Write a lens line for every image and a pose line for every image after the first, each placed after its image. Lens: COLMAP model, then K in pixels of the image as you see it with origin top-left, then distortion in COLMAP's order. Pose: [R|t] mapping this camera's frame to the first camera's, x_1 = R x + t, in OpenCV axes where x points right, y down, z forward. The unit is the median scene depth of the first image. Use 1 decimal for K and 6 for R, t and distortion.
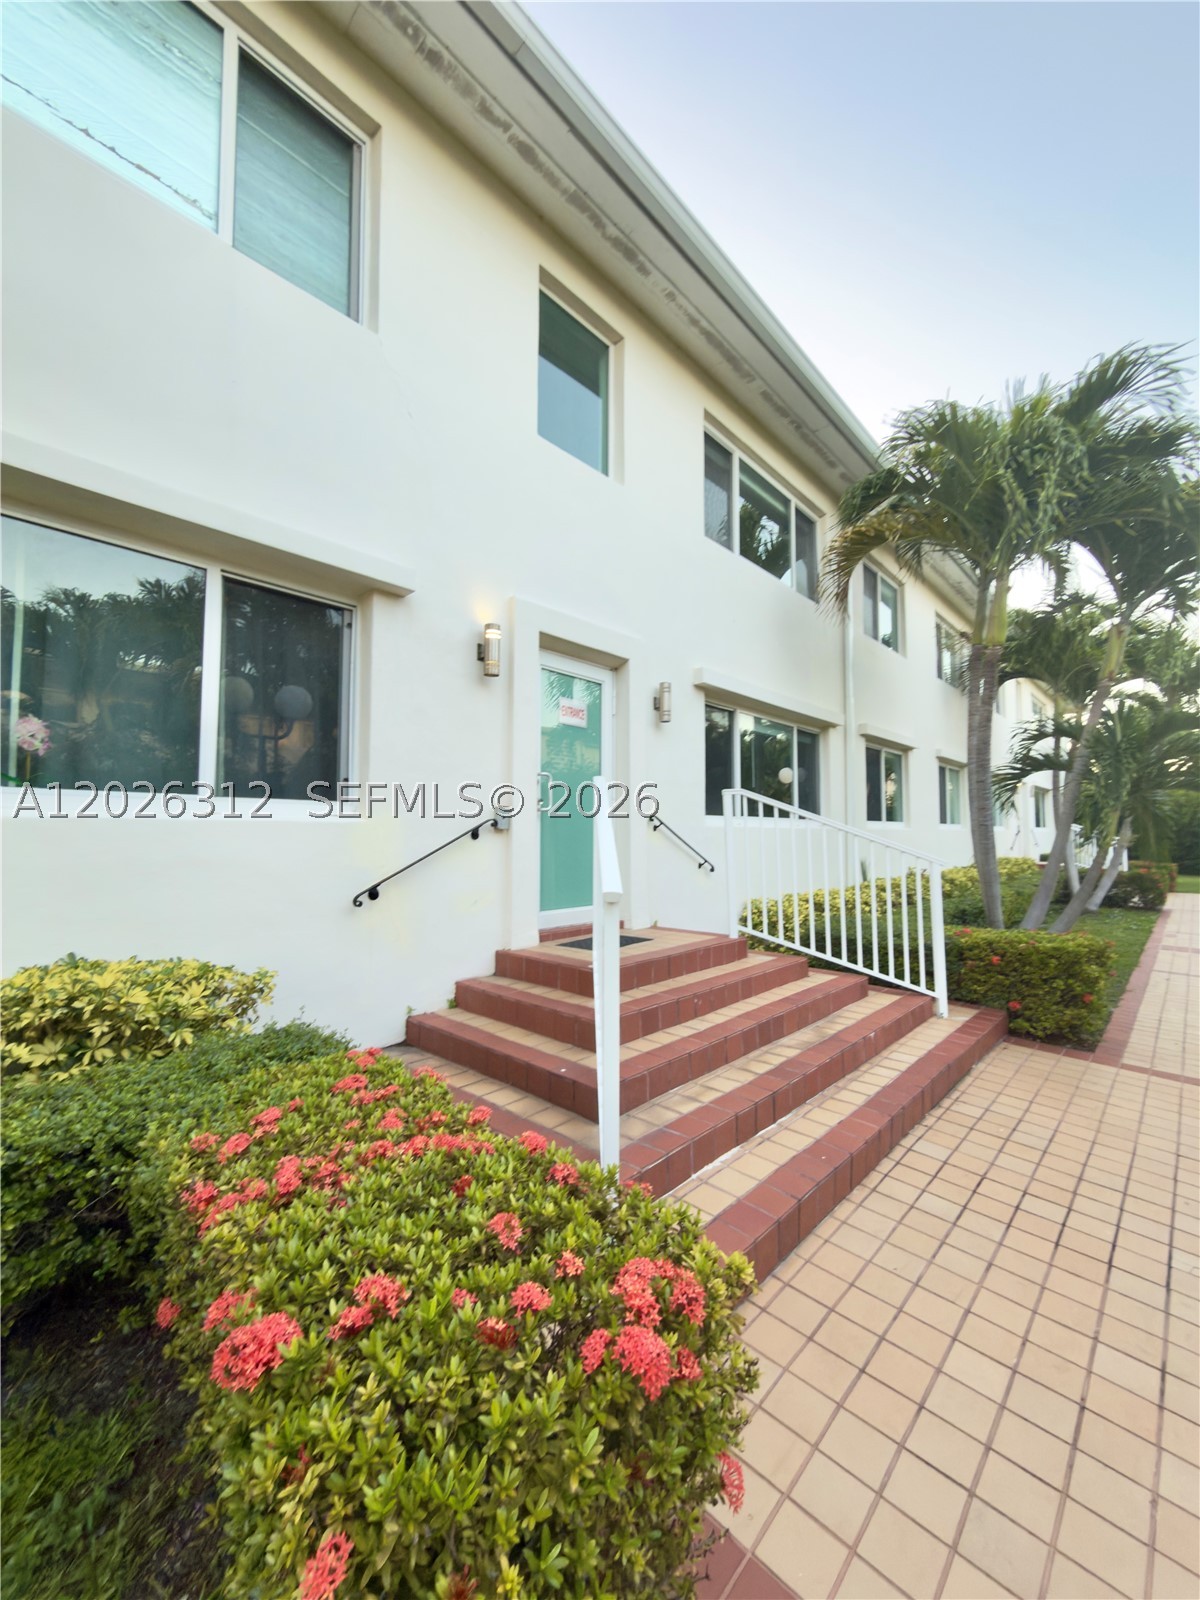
lens RADIAL K [[578.4, 0, 594.6], [0, 578.4, 792.2], [0, 0, 1]] dist [-0.000813, -0.000024]
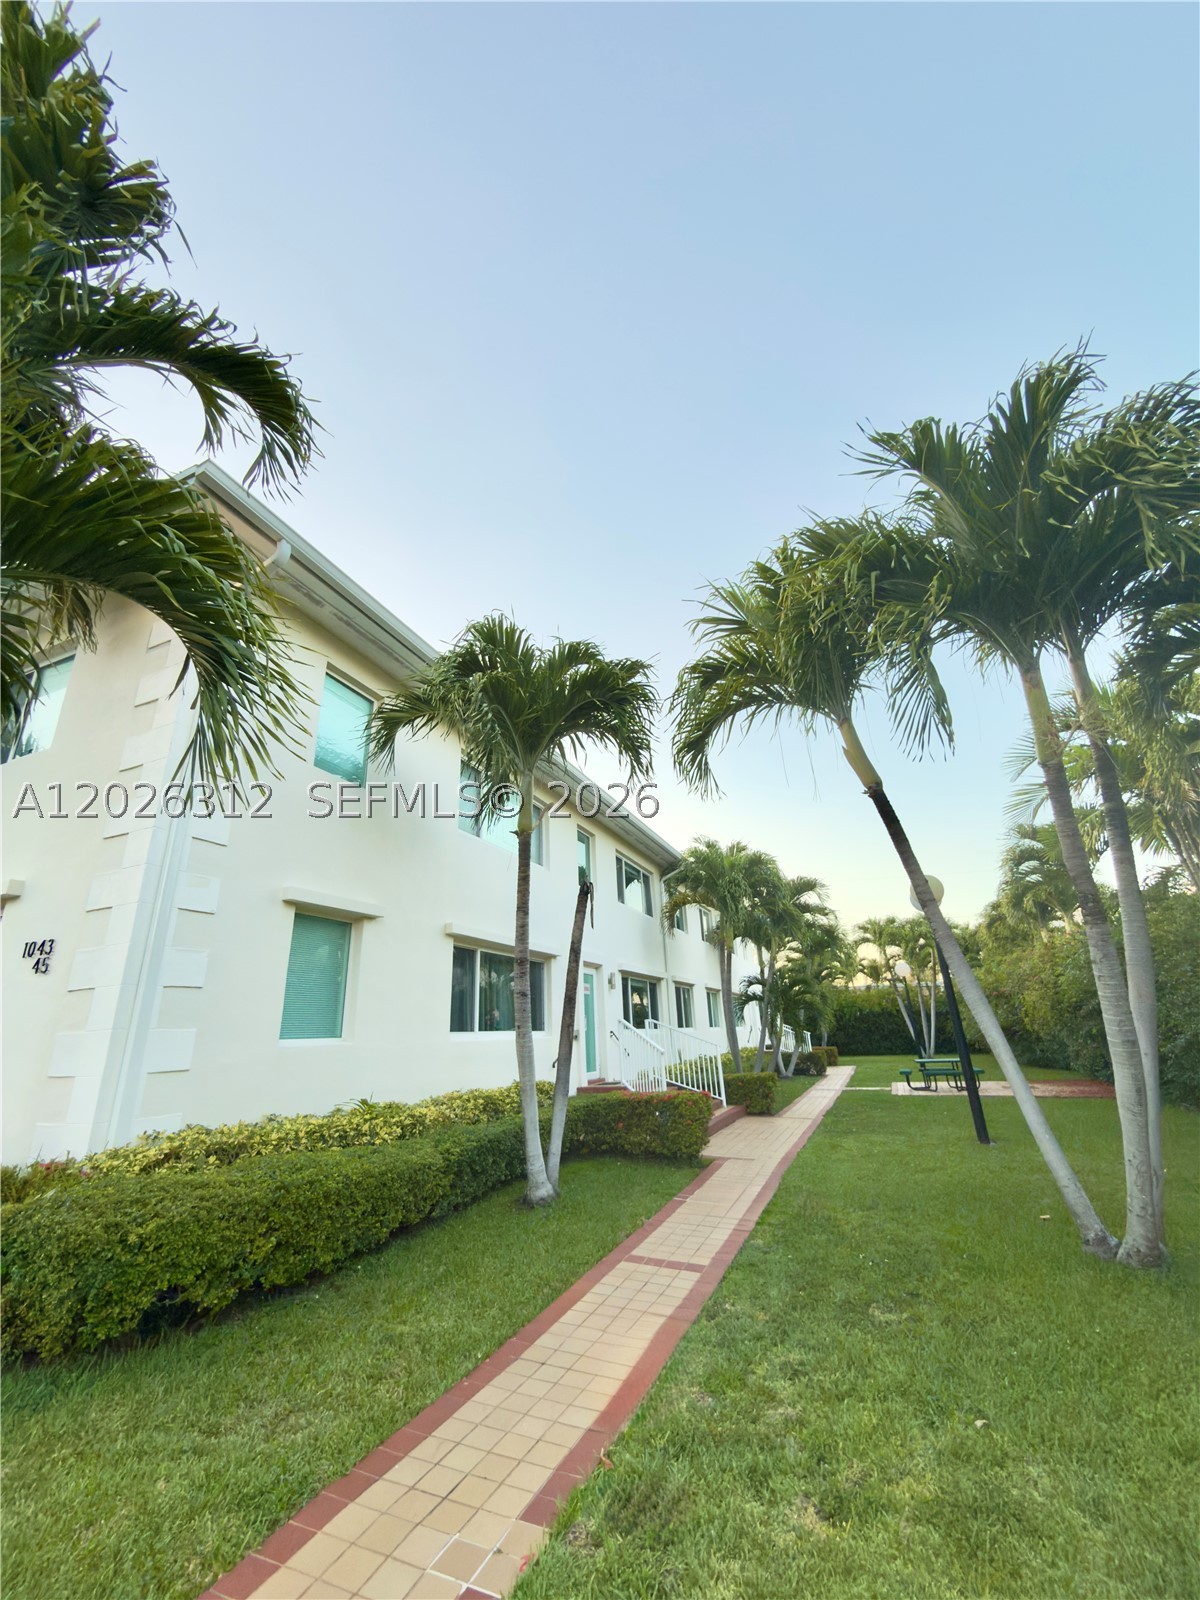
lens RADIAL K [[638.5, 0, 600.0], [0, 638.5, 800.0], [0, 0, 1]] dist [-0.000245, -0.000005]
pose [[0.922053, 0.084876, 0.377643, -0.682748], [0.033769, 0.954302, -0.296931, -0.061262], [-0.385588, 0.286539, 0.877050, -1.037262]]
